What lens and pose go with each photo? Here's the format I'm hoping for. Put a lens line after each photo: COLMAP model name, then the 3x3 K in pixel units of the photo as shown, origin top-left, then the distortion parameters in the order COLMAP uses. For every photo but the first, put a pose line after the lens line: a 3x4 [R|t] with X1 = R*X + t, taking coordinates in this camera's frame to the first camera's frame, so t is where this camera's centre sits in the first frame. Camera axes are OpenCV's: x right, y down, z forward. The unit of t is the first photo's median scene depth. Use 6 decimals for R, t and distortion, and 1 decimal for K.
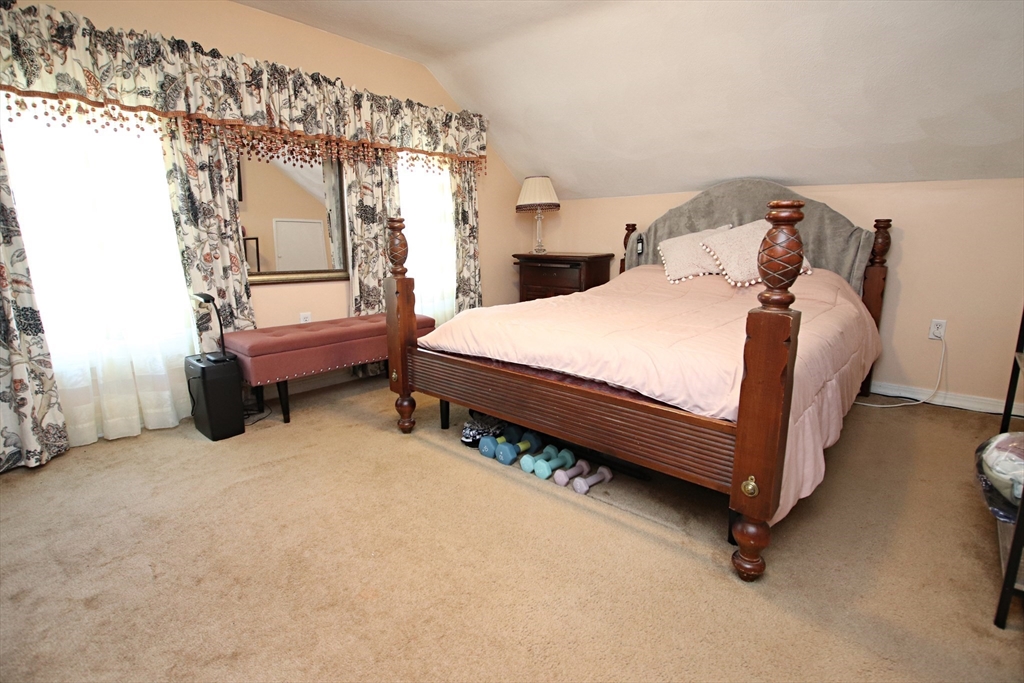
lens RADIAL K [[472.2, 0, 506.1], [0, 472.2, 332.8], [0, 0, 1]] dist [0.023900, -0.037457]
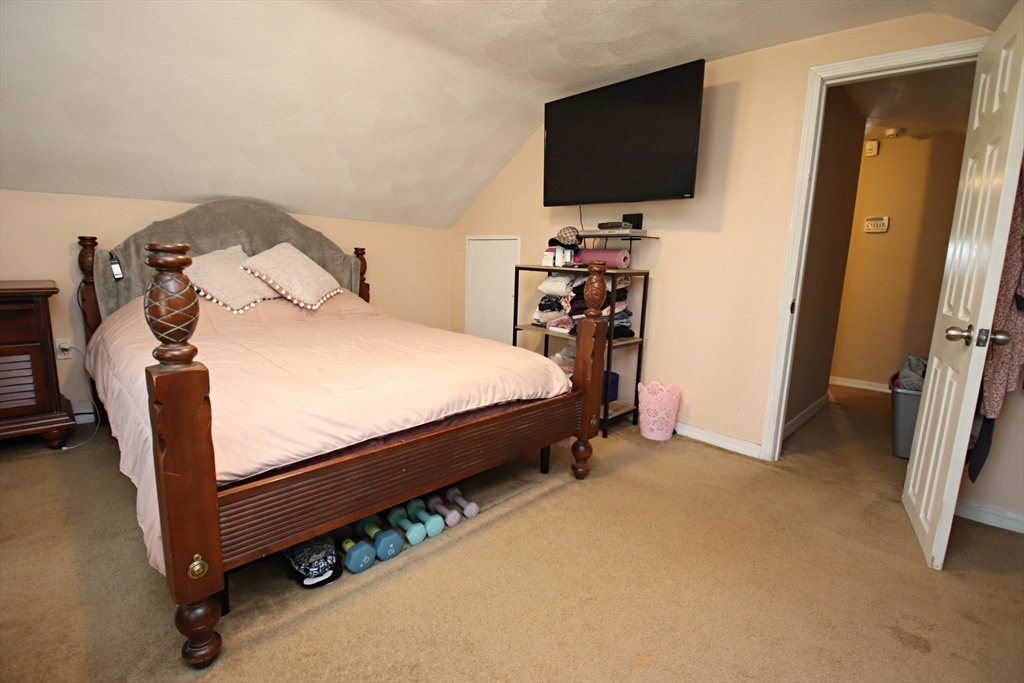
lens RADIAL K [[472.2, 0, 506.1], [0, 472.2, 332.8], [0, 0, 1]] dist [0.023900, -0.037457]
pose [[0.079222, -0.156696, 0.984464, -0.683859], [0.157049, 0.977197, 0.142902, -0.171439], [-0.984408, 0.143288, 0.102025, 0.636032]]
